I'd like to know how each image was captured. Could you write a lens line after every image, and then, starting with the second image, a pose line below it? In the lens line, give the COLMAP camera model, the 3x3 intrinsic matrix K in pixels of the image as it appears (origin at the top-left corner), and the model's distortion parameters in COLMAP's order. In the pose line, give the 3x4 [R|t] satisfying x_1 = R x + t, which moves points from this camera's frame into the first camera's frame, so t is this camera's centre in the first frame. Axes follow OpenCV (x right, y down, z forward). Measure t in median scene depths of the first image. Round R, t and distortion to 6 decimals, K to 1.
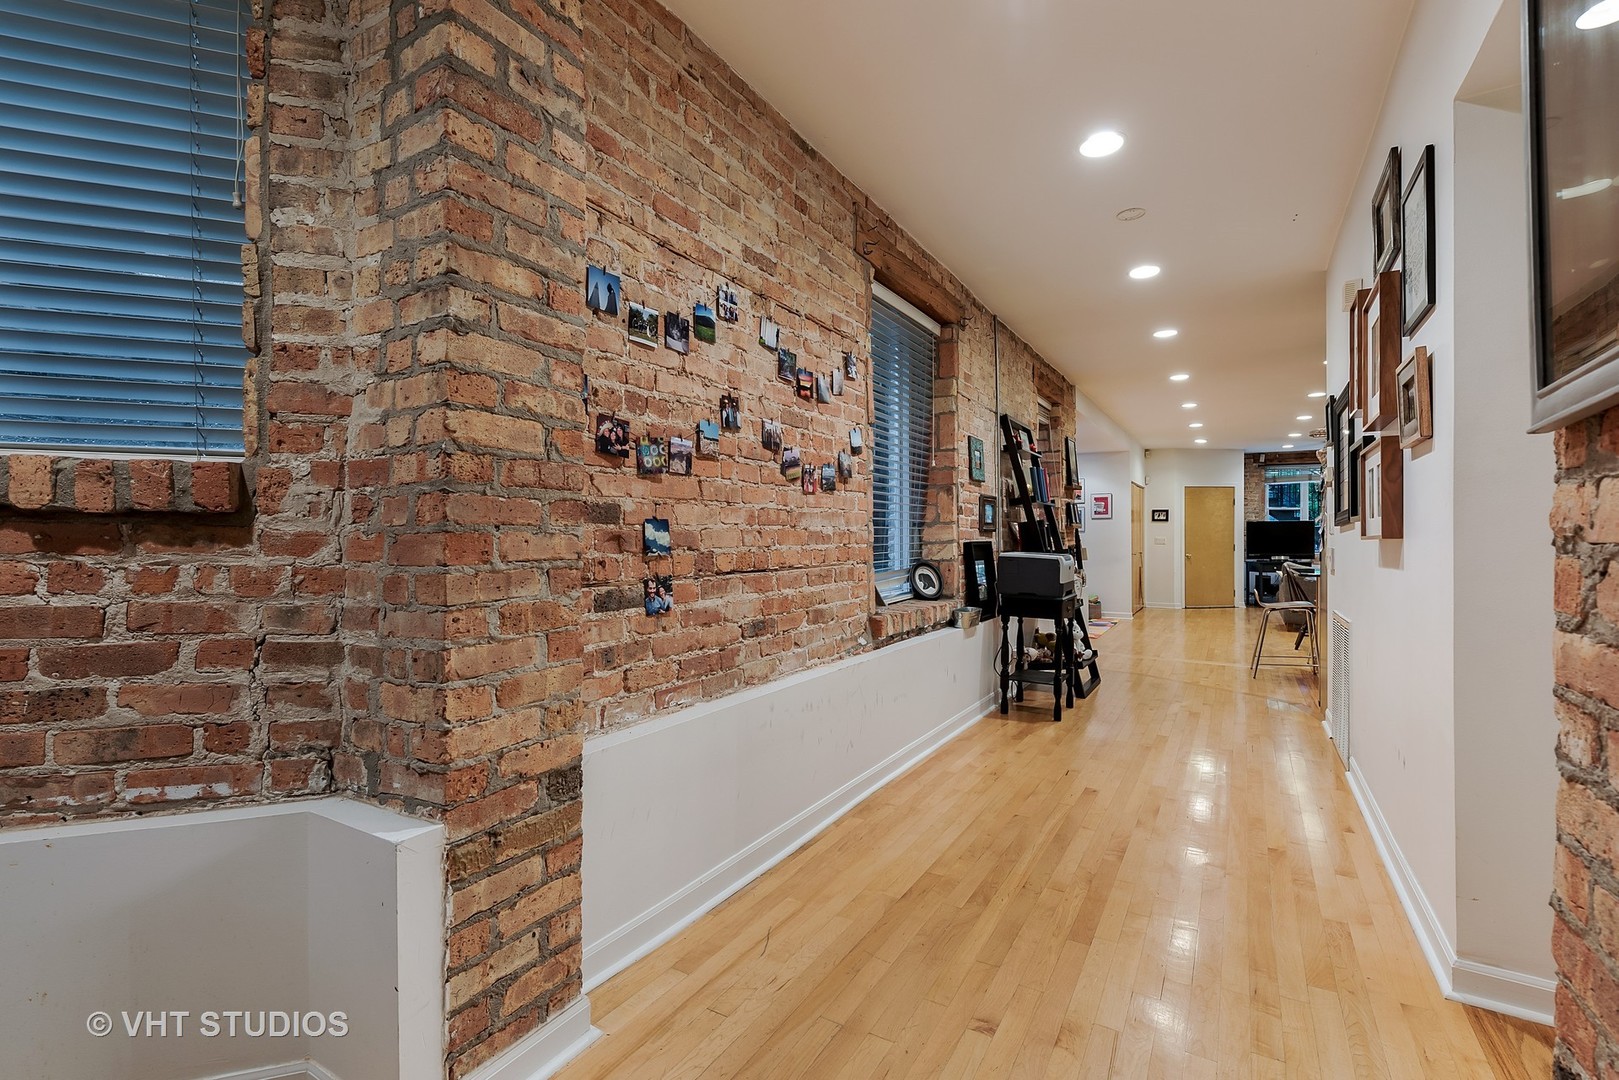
lens RADIAL K [[741.7, 0, 809.7], [0, 741.7, 540.4], [0, 0, 1]] dist [0.004357, -0.001203]
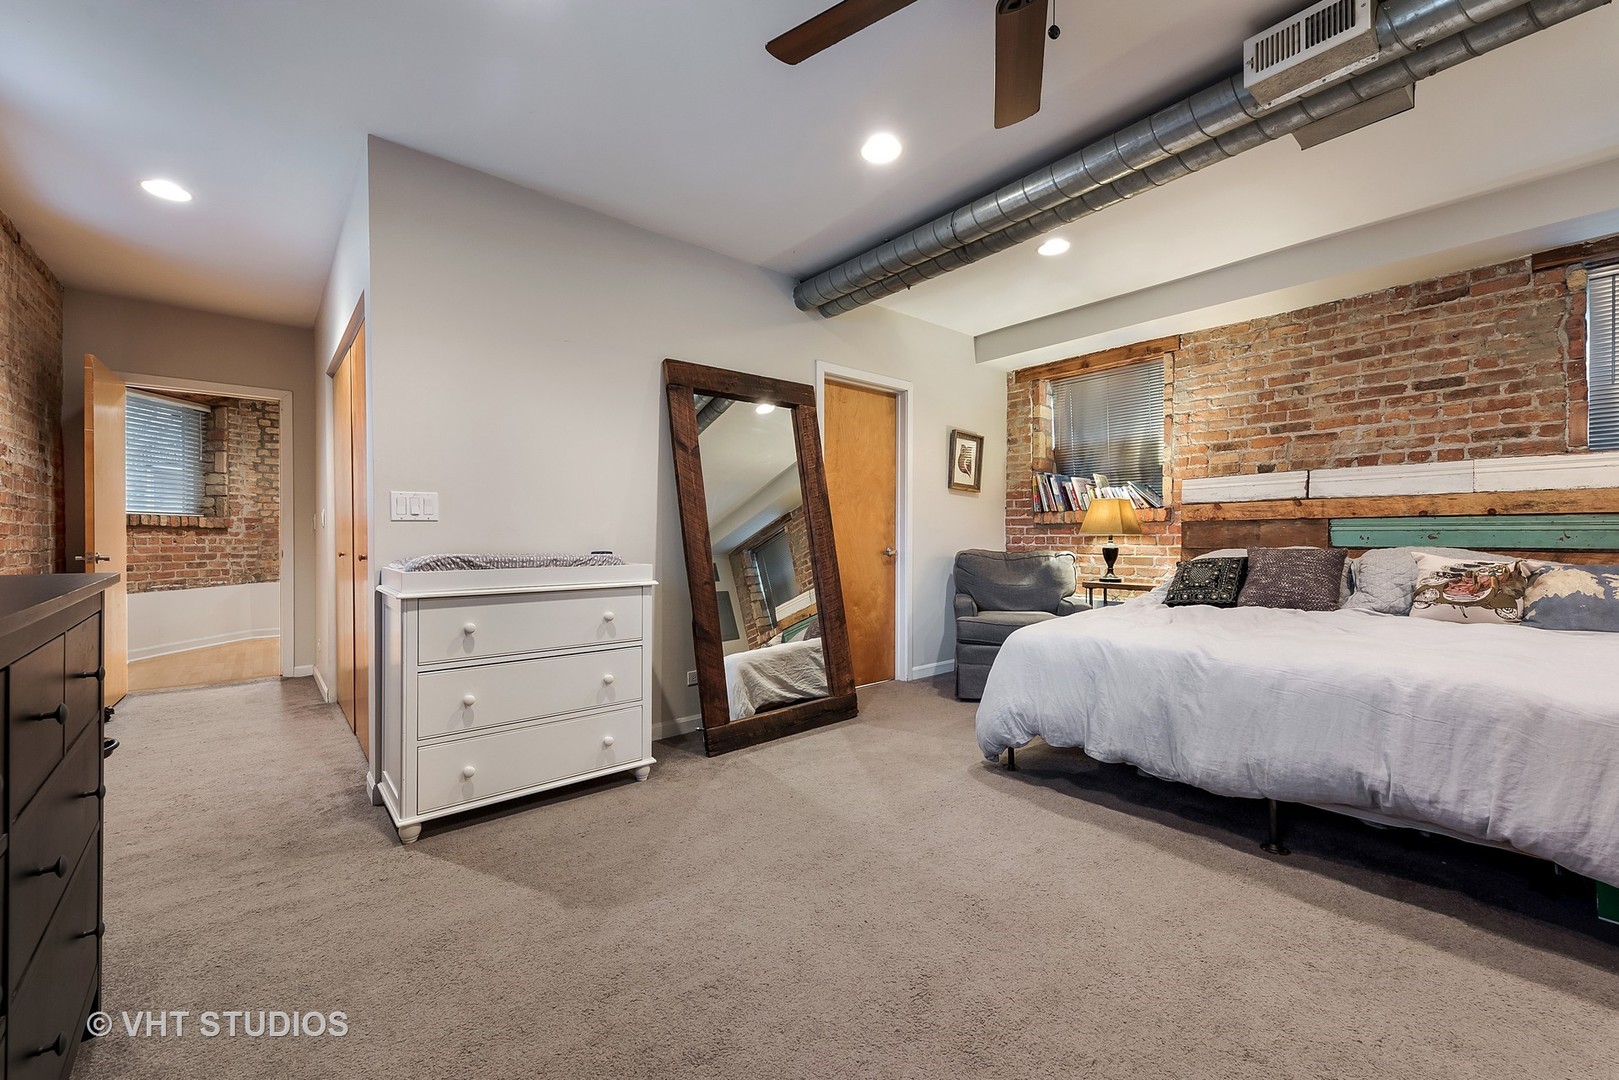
lens RADIAL K [[644.0, 0, 803.0], [0, 644.0, 538.1], [0, 0, 1]] dist [0.006804, -0.001842]
pose [[0.326683, -0.004839, 0.945122, -3.623704], [0.002203, 0.999988, 0.004359, 0.021284], [-0.945131, 0.000658, 0.326690, -4.123910]]
